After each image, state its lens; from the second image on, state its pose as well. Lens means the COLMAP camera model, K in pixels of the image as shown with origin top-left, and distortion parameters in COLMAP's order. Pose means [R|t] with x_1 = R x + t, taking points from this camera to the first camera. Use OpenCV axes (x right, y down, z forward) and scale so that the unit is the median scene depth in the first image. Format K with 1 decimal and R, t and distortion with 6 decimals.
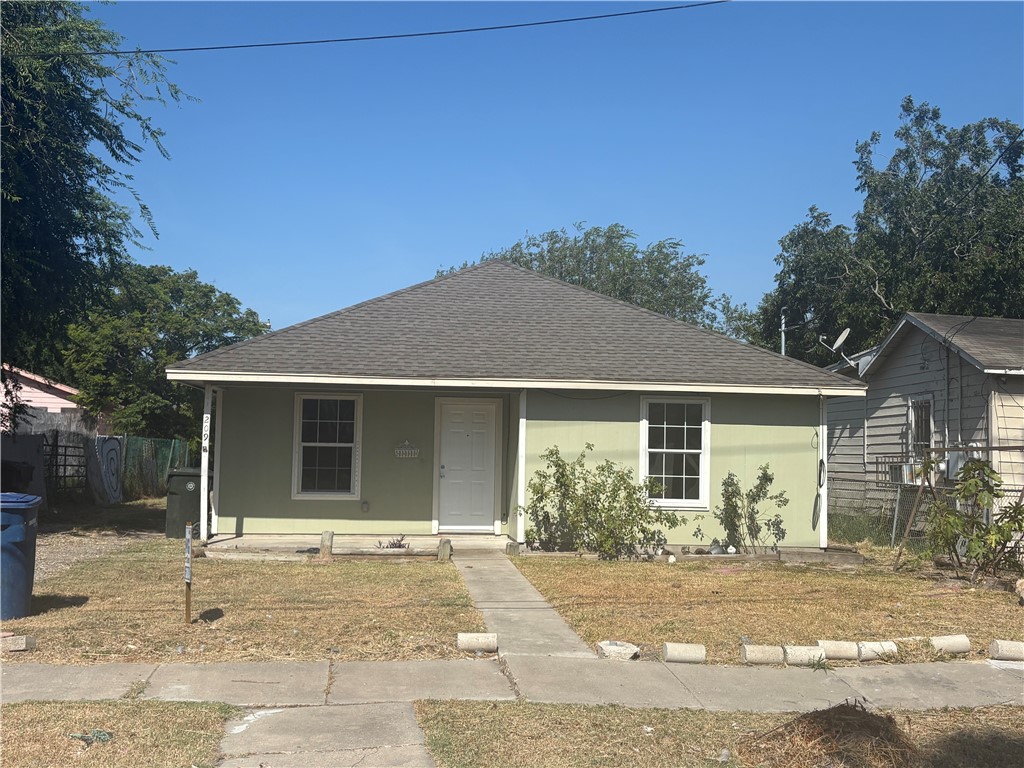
lens RADIAL K [[1186.0, 0, 512.2], [0, 1186.0, 381.5], [0, 0, 1]] dist [0.094282, 0.000000]
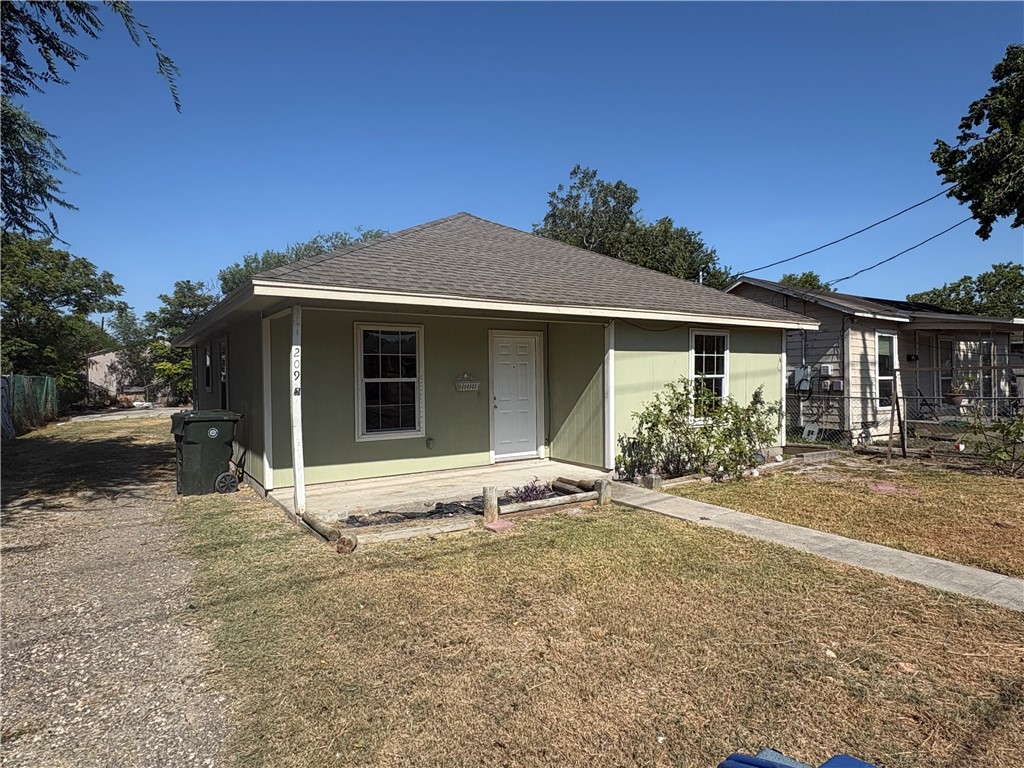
lens RADIAL K [[579.0, 0, 511.4], [0, 579.0, 389.6], [0, 0, 1]] dist [-0.003239, 0.000455]
pose [[0.886817, -0.039062, 0.460467, -0.291587], [-0.001337, 0.996200, 0.087082, 0.022149], [-0.462119, -0.077842, 0.883395, 0.584182]]
